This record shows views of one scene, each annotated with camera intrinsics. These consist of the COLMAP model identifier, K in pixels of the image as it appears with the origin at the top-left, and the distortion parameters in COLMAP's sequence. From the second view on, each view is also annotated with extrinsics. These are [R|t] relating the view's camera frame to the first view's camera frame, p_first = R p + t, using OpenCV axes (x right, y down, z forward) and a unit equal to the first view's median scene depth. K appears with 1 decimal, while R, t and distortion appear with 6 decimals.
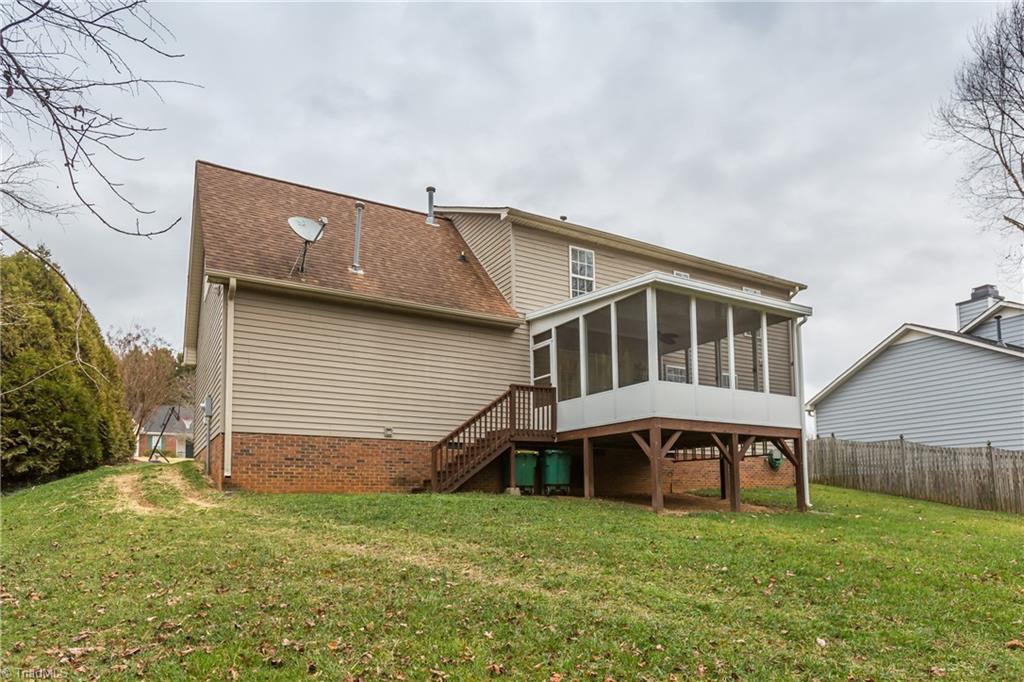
lens RADIAL K [[685.8, 0, 516.3], [0, 685.8, 441.2], [0, 0, 1]] dist [0.005634, 0.001530]
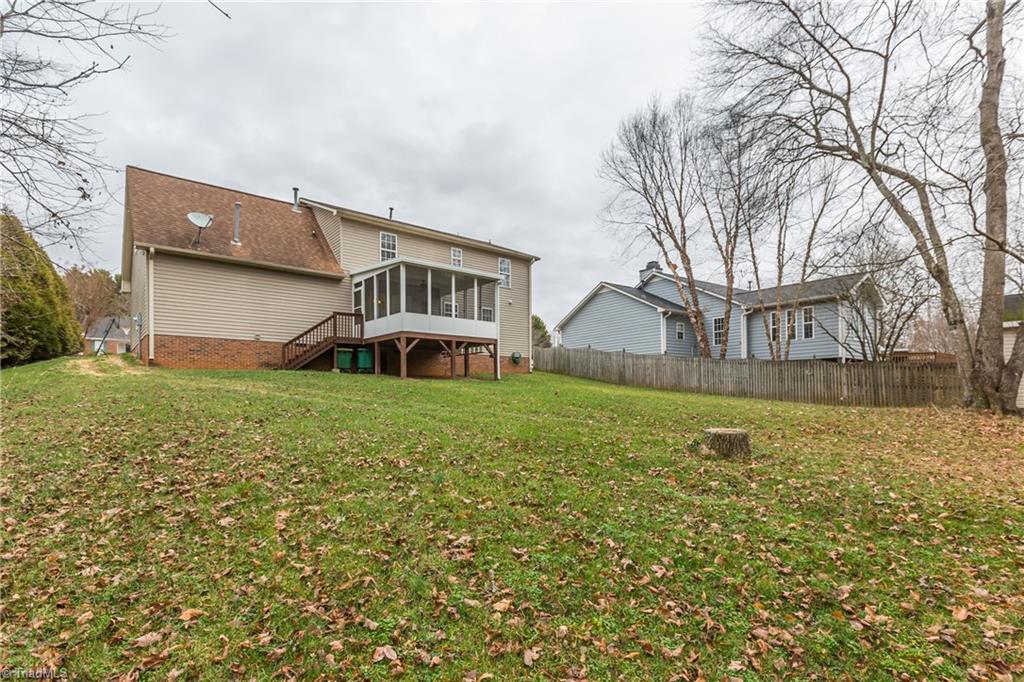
lens RADIAL K [[540.2, 0, 573.6], [0, 540.2, 382.2], [0, 0, 1]] dist [0.001359, -0.000558]
pose [[0.970904, -0.001904, 0.239463, 0.251977], [-0.010944, 0.998571, 0.052312, 0.020336], [-0.239220, -0.053411, 0.969495, -0.515045]]
